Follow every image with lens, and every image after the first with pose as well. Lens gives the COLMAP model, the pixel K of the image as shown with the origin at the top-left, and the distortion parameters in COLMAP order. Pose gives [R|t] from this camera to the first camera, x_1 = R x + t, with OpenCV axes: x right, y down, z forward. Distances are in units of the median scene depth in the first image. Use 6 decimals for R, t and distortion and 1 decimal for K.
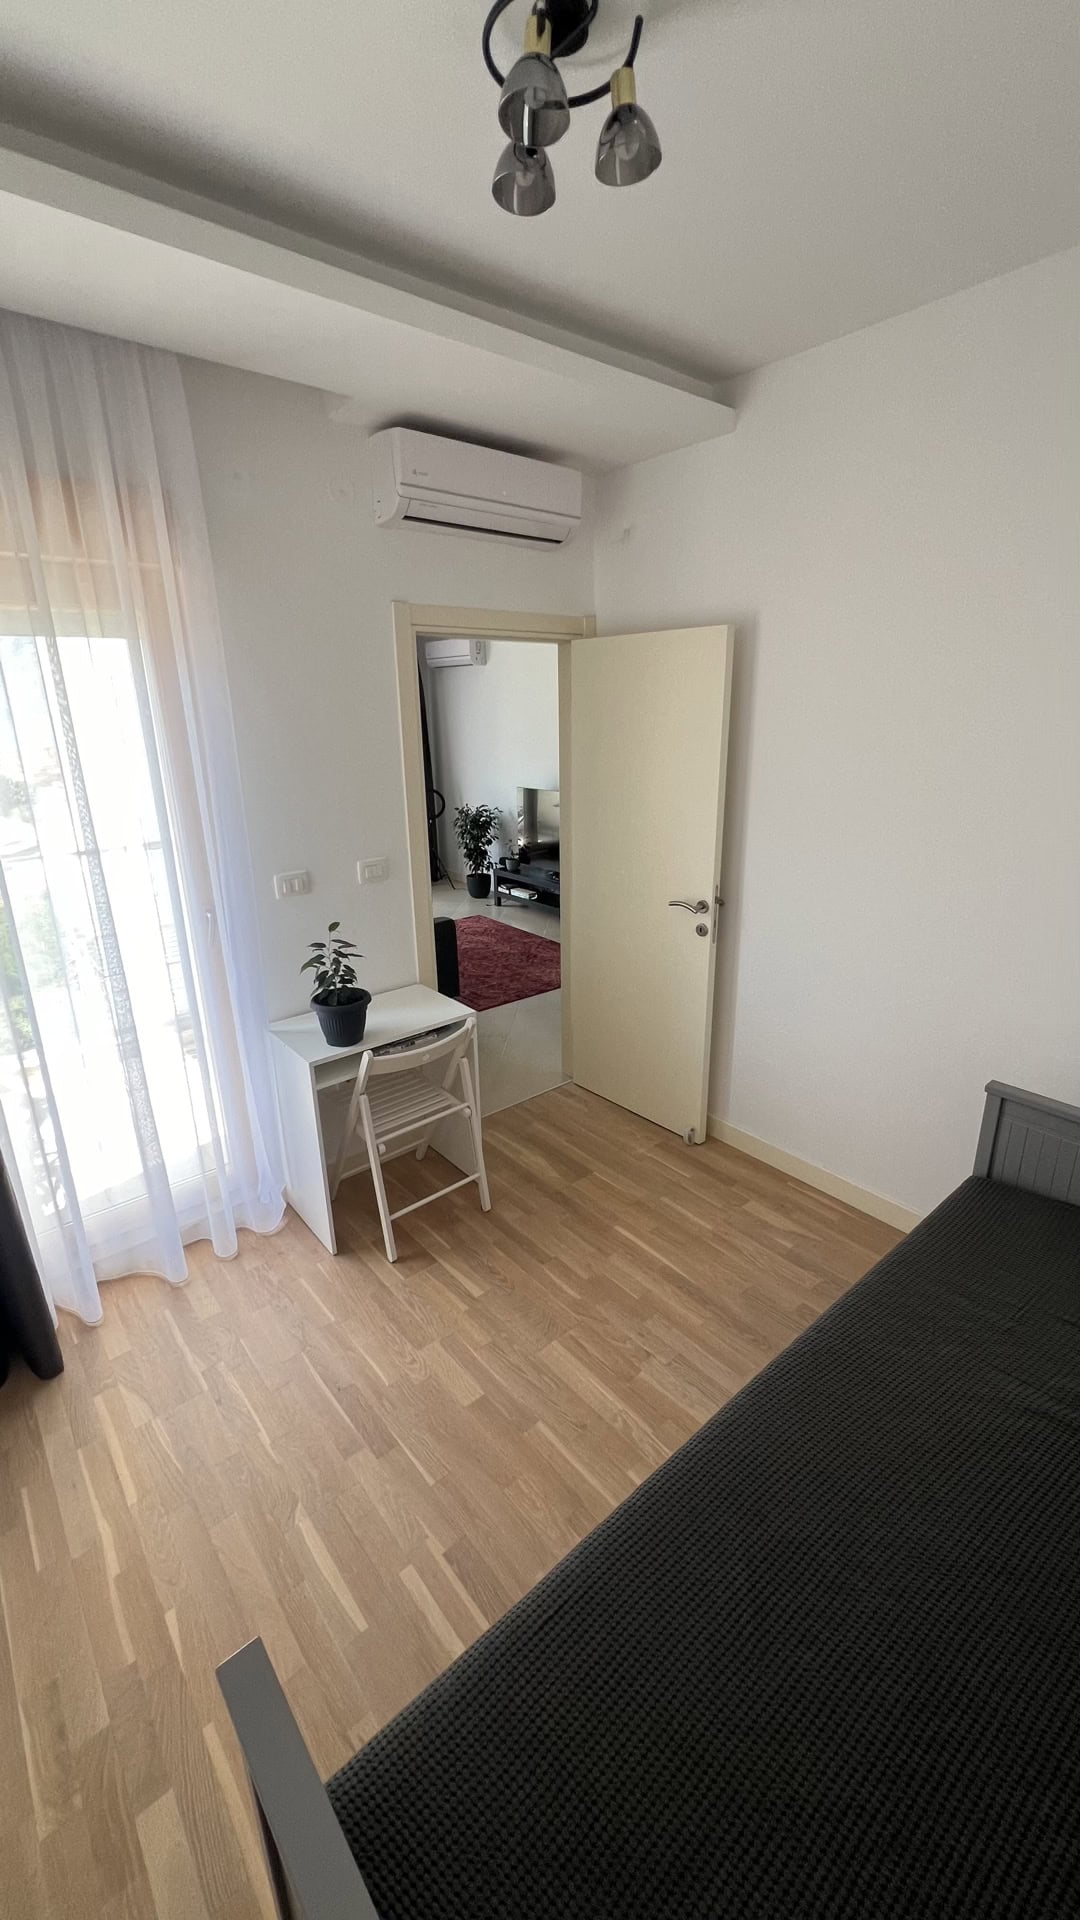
lens RADIAL K [[764.2, 0, 542.4], [0, 764.2, 955.6], [0, 0, 1]] dist [0.000504, 0.000062]
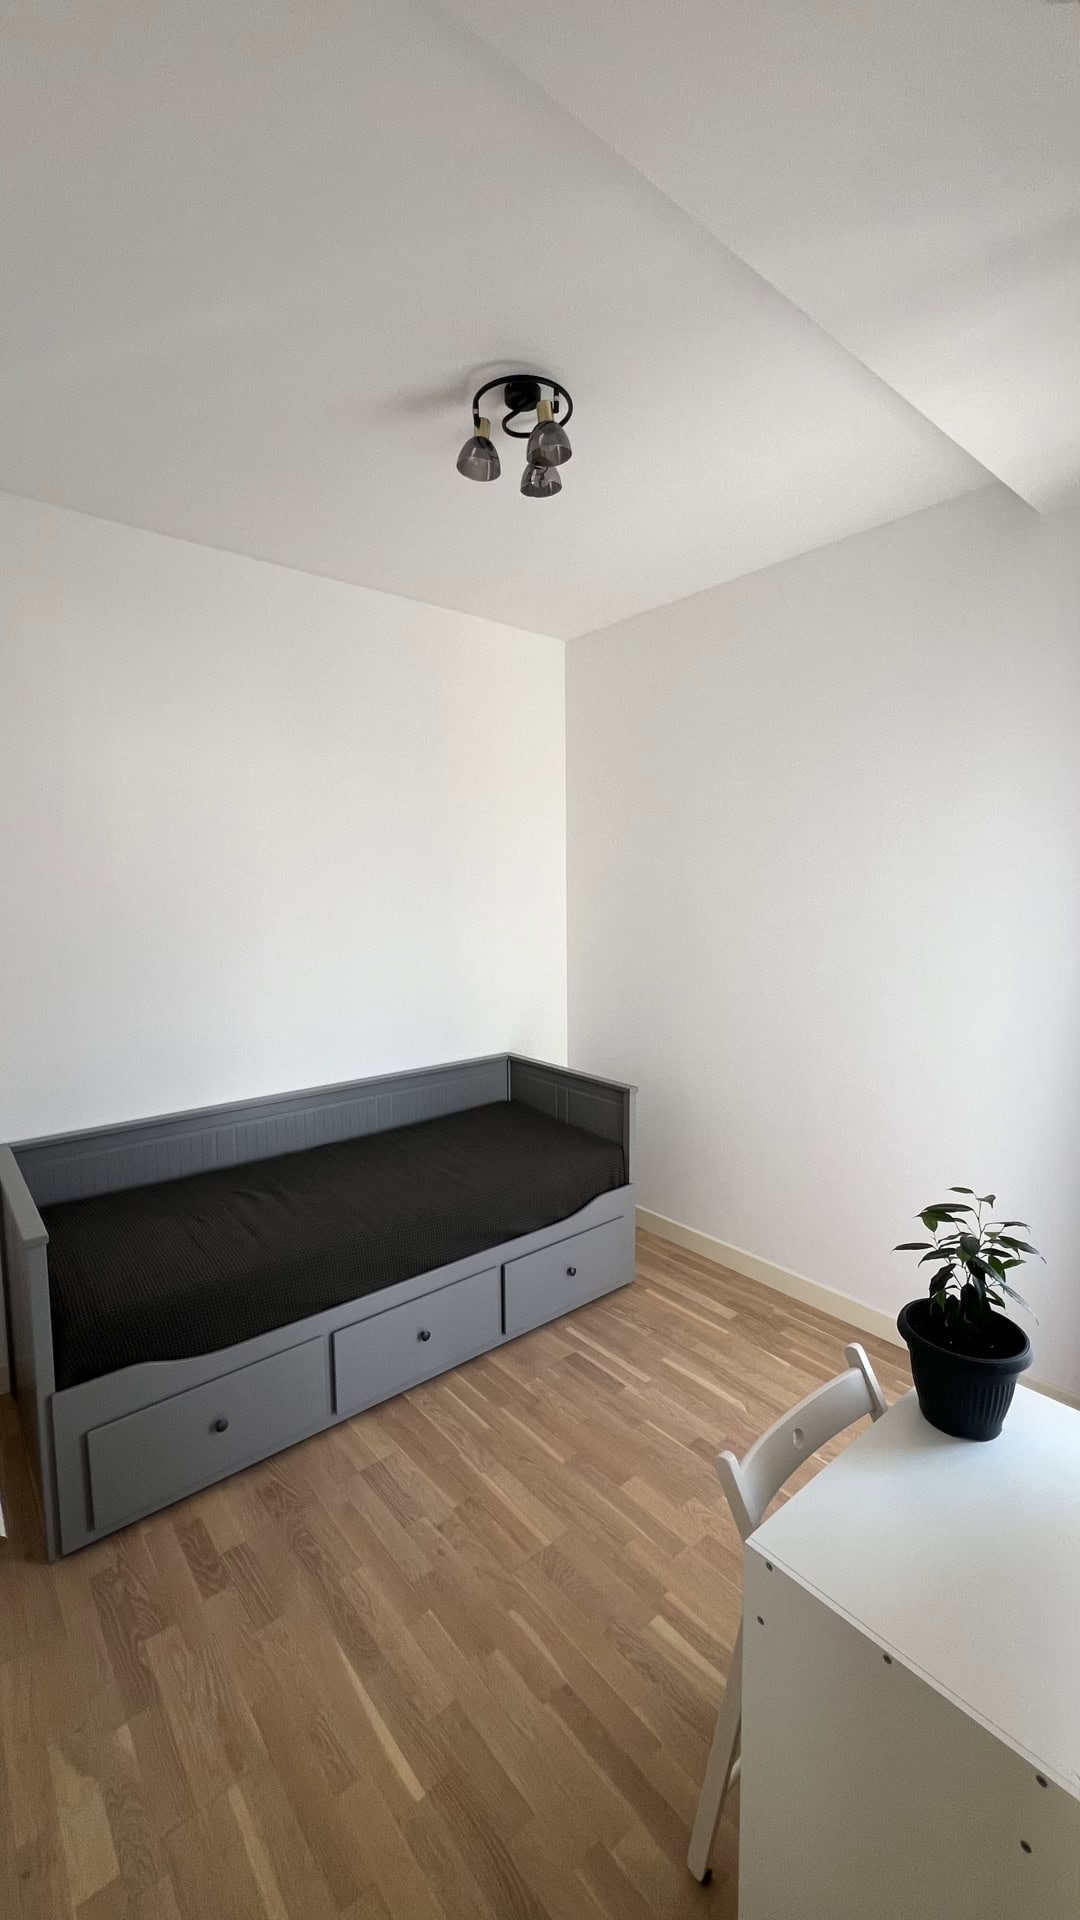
lens RADIAL K [[764.2, 0, 538.7], [0, 764.2, 958.0], [0, 0, 1]] dist [0.000504, 0.000062]
pose [[-0.999698, 0.023604, 0.006844, 0.003928], [0.024357, 0.914415, 0.404043, -0.393088], [0.003279, 0.404088, -0.914714, 1.432678]]
